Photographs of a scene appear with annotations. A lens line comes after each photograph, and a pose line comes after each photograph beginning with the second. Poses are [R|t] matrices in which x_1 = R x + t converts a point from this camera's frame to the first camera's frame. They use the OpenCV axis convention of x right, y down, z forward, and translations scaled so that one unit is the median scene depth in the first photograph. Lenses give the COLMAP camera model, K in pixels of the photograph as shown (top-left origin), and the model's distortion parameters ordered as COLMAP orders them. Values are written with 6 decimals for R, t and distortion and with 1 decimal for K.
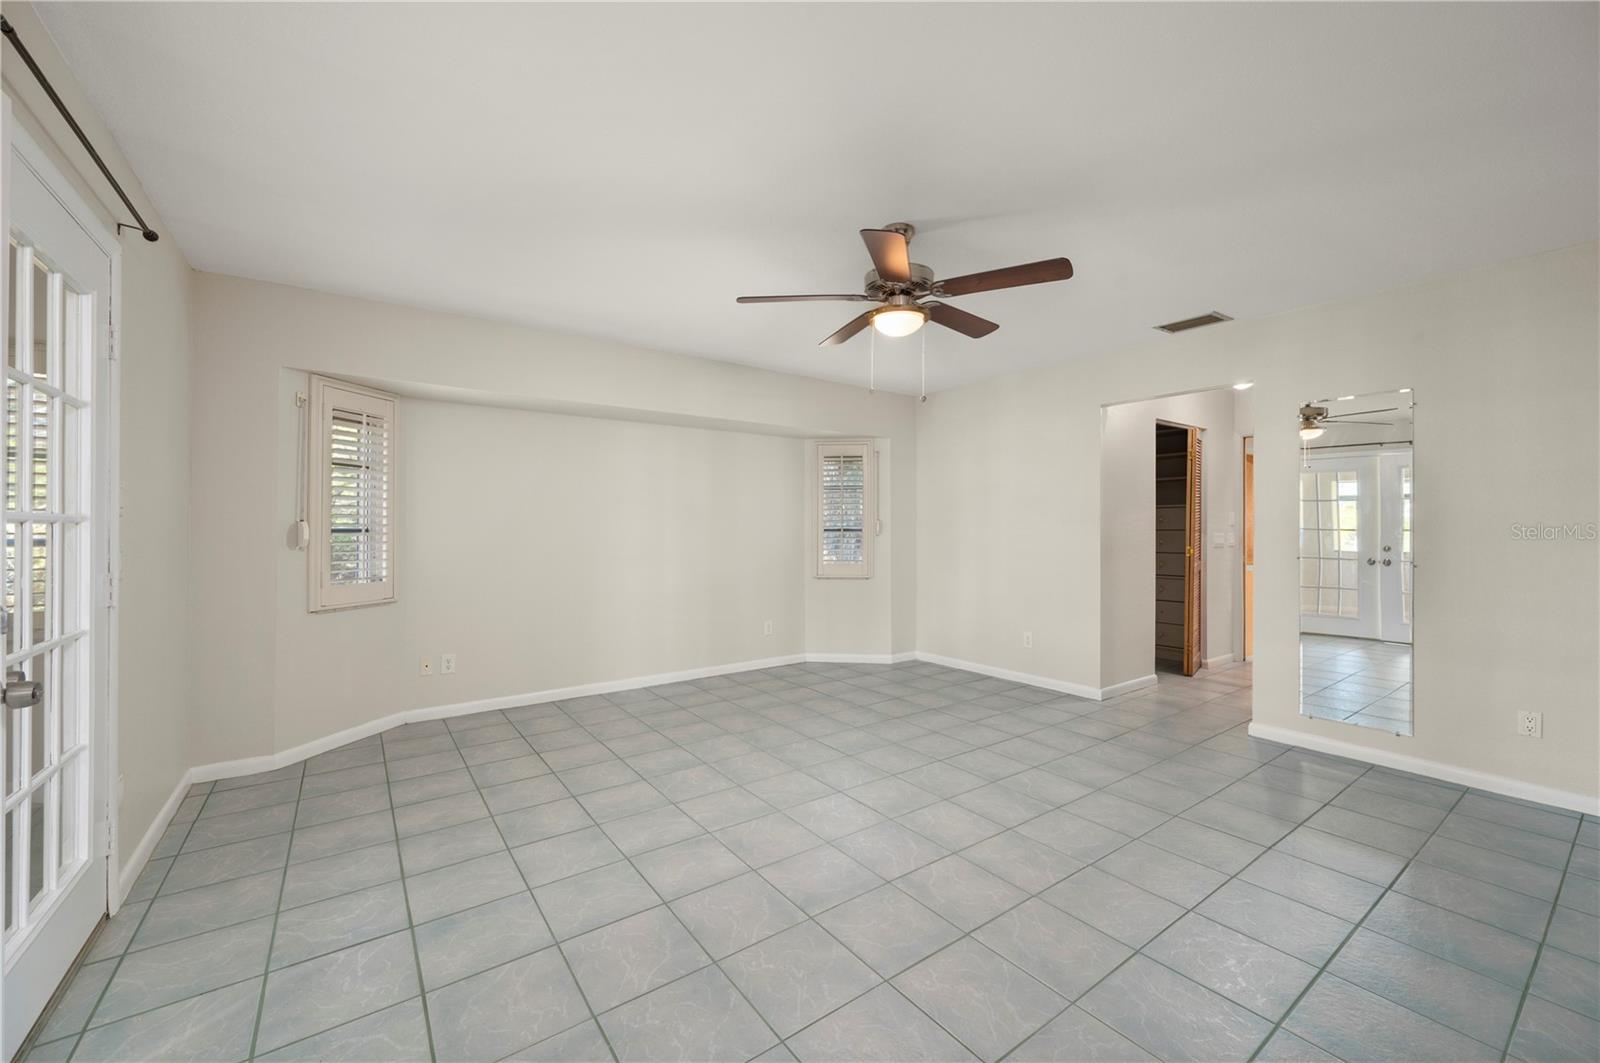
lens RADIAL K [[630.1, 0, 800.0], [0, 630.1, 531.5], [0, 0, 1]] dist [0.001305, 0.000031]
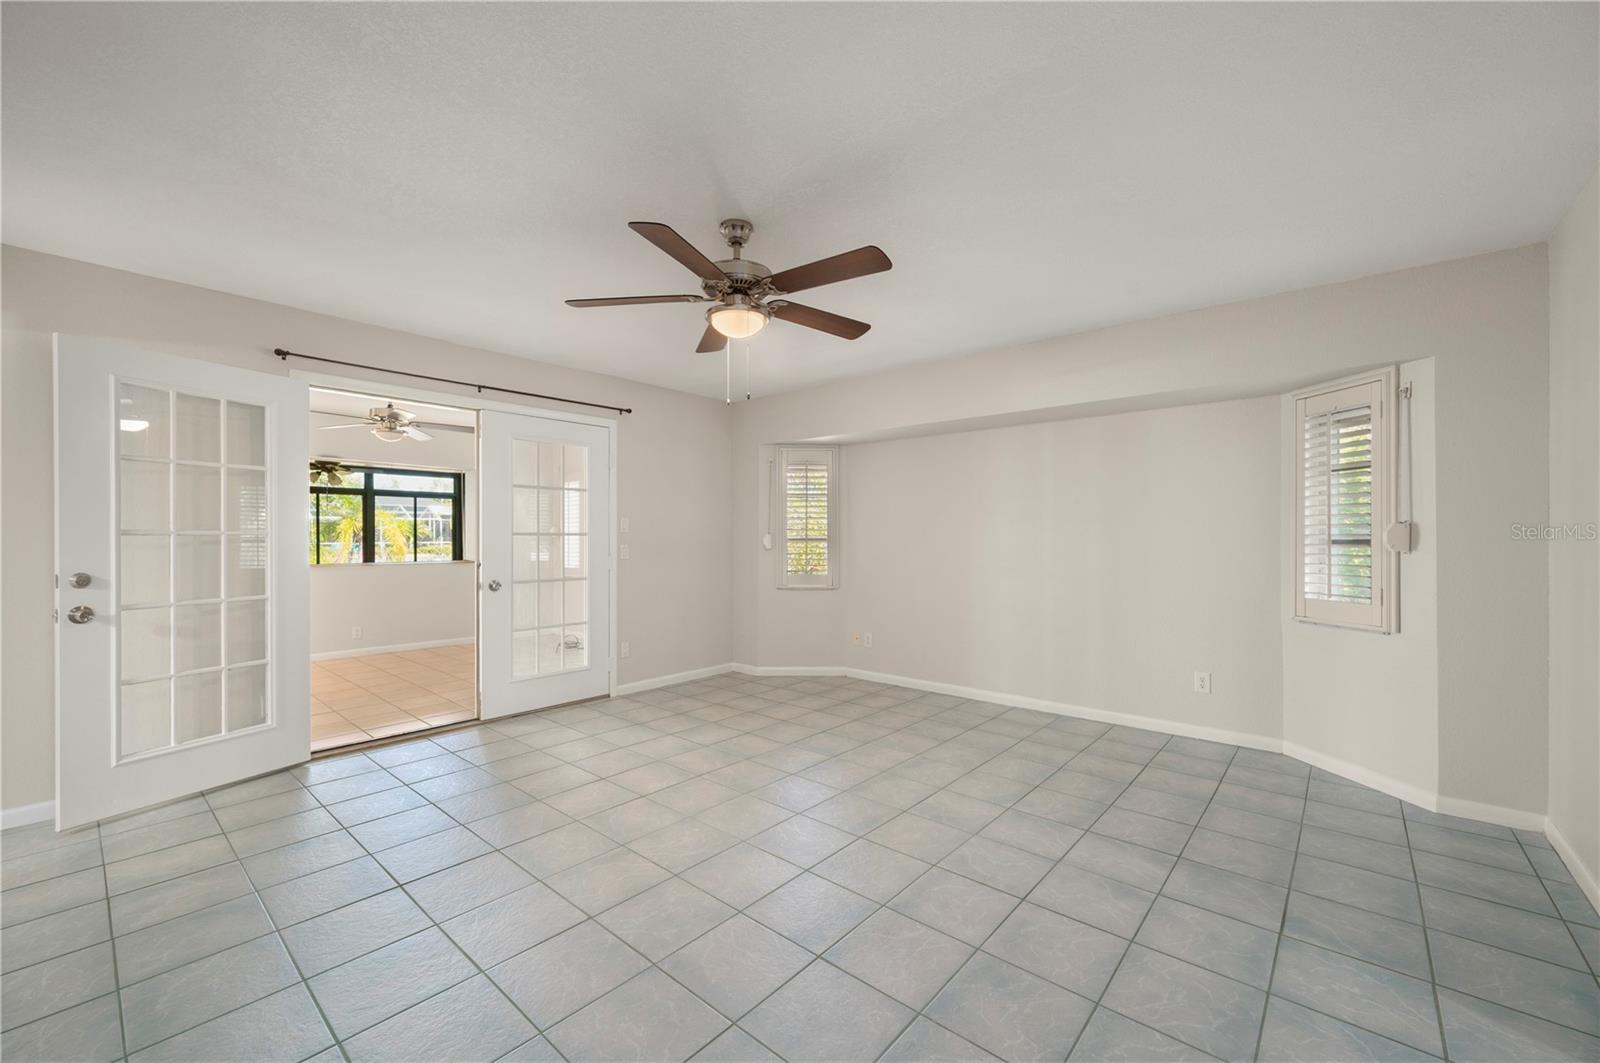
lens RADIAL K [[633.7, 0, 800.0], [0, 633.7, 542.3], [0, 0, 1]] dist [0.000946, 0.000014]
pose [[0.229363, 0.005845, -0.973323, 0.834179], [-0.003842, 0.999980, 0.005099, -0.003332], [0.973333, 0.002570, 0.229380, 0.652360]]
